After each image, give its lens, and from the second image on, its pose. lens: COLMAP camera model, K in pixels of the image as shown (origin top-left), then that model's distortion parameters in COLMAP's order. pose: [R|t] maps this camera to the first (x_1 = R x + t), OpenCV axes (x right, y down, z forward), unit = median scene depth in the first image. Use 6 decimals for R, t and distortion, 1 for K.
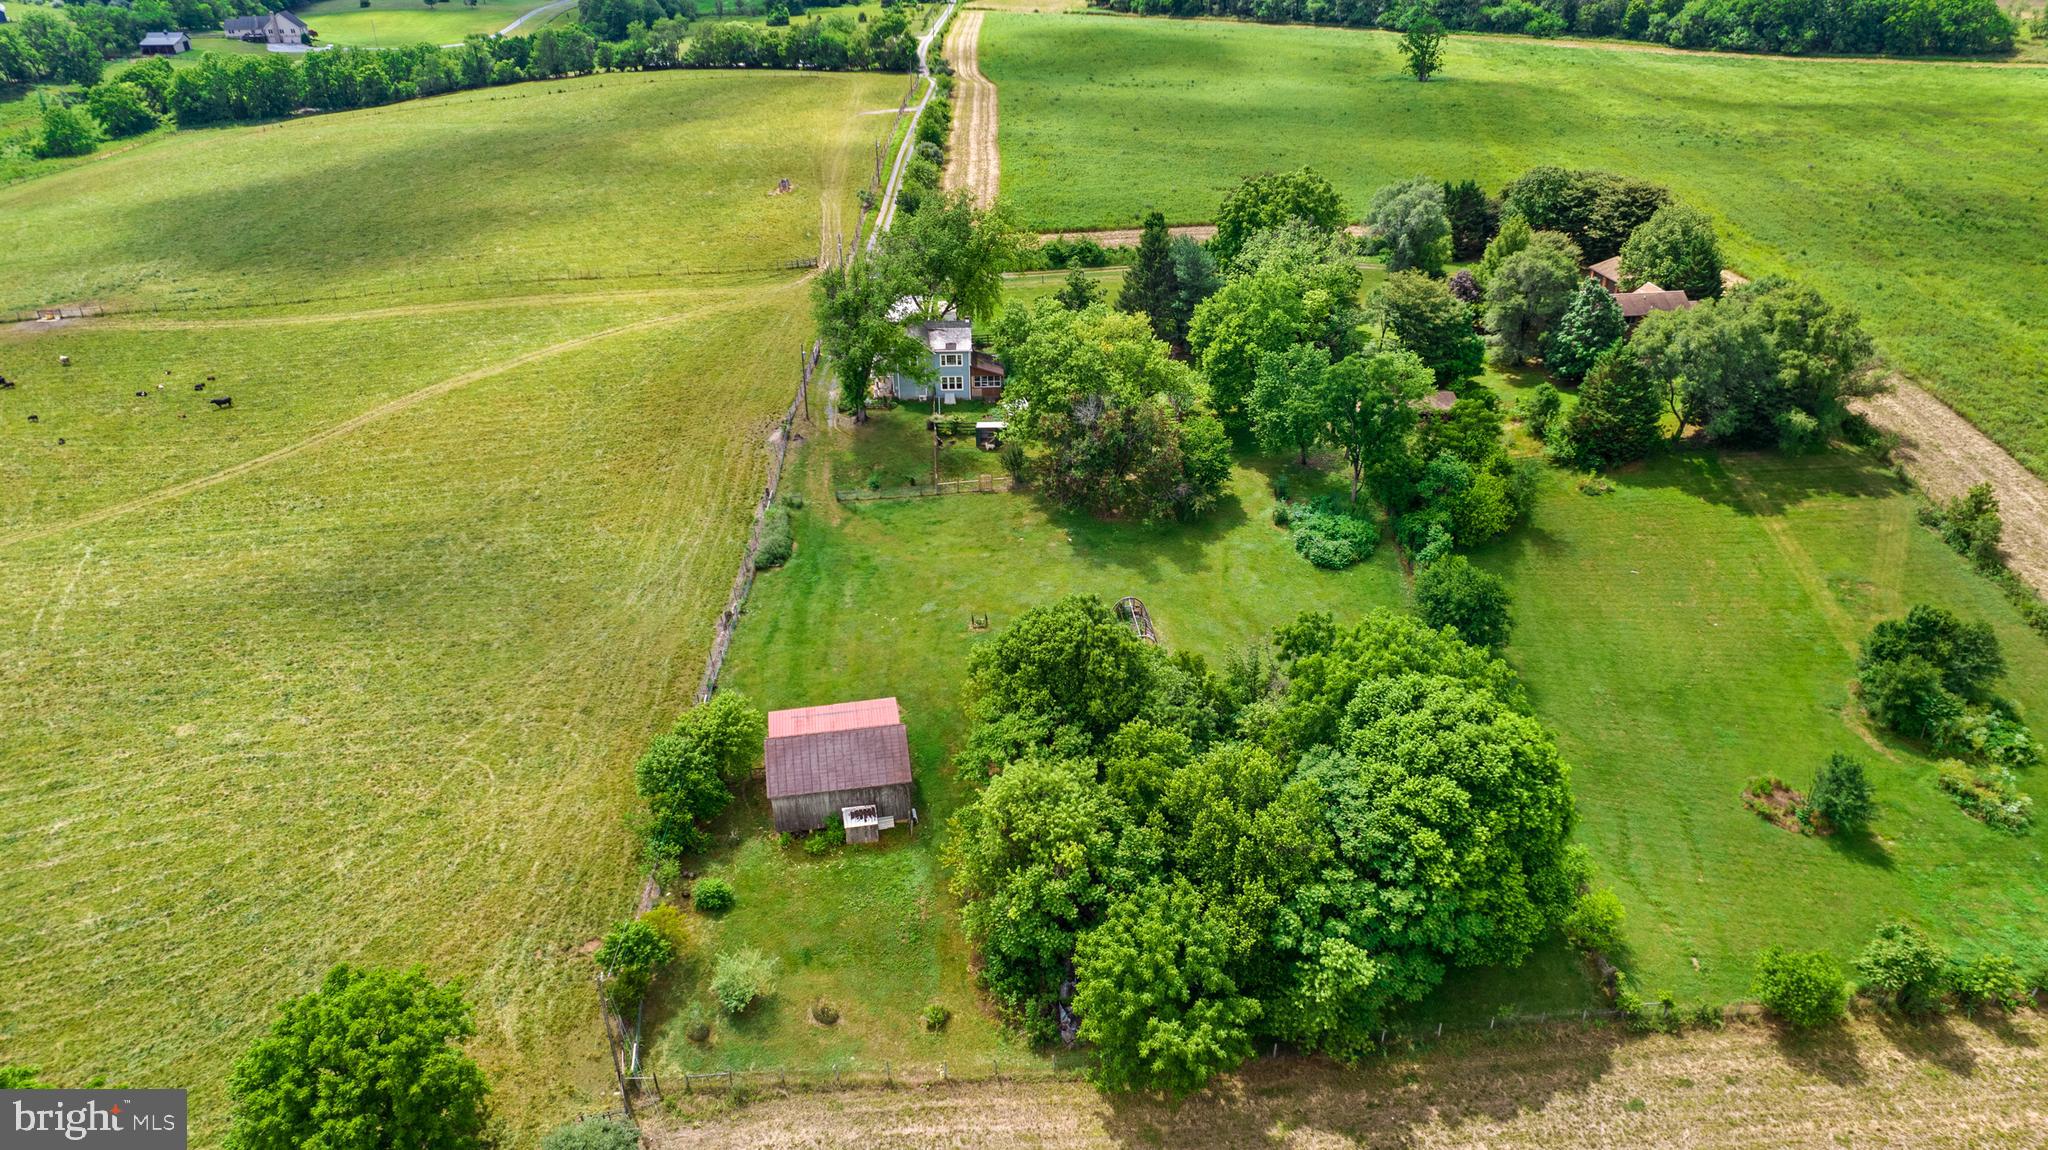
lens RADIAL K [[1322.8, 0, 1024.0], [0, 1322.8, 575.0], [0, 0, 1]] dist [-0.076351, 0.040236]
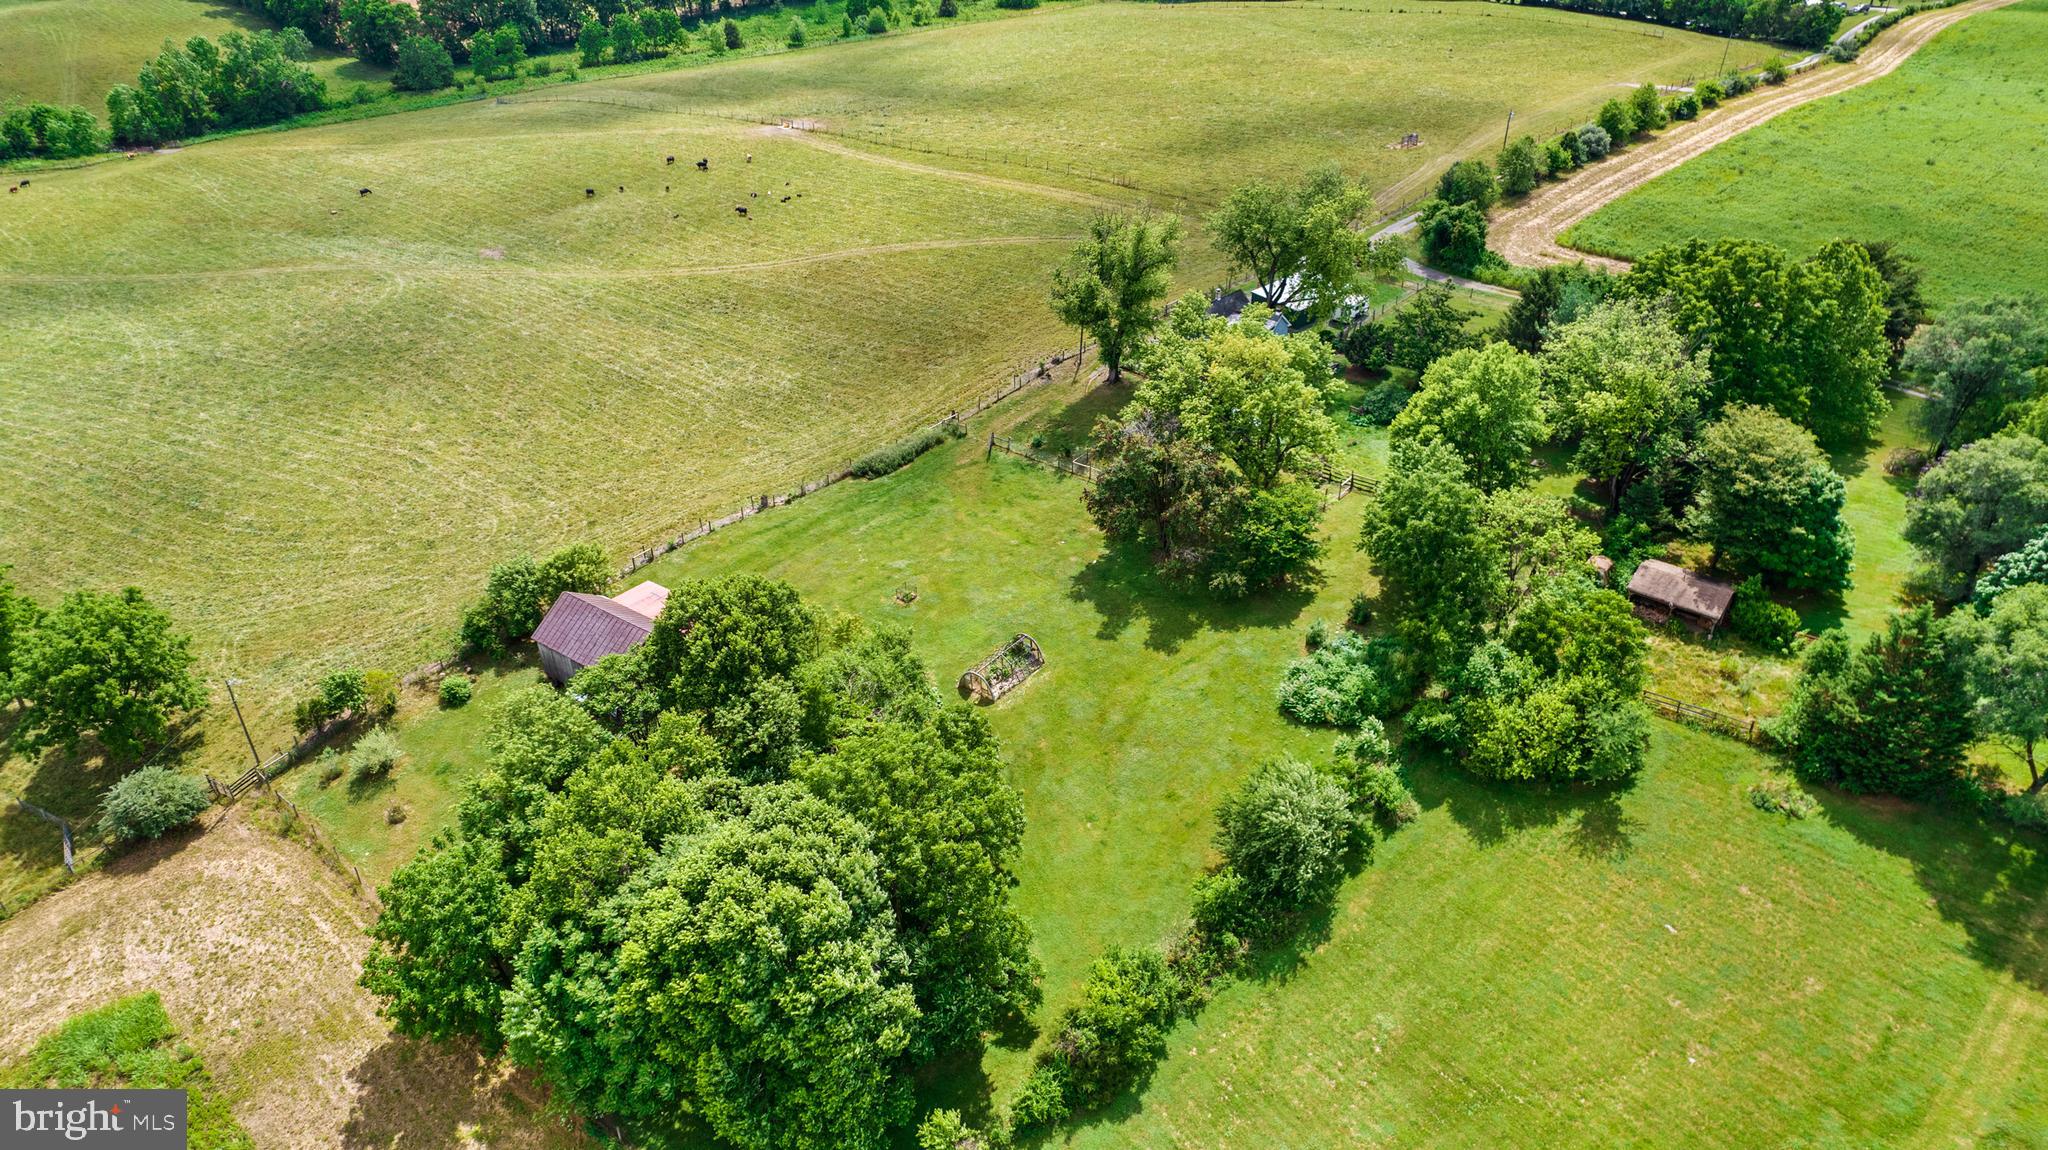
lens RADIAL K [[1322.8, 0, 1024.0], [0, 1322.8, 575.0], [0, 0, 1]] dist [-0.076351, 0.040236]
pose [[0.709356, 0.380589, -0.593267, 0.529945], [-0.348974, 0.920926, 0.173527, -0.156003], [0.612398, 0.083942, 0.786080, 0.274741]]
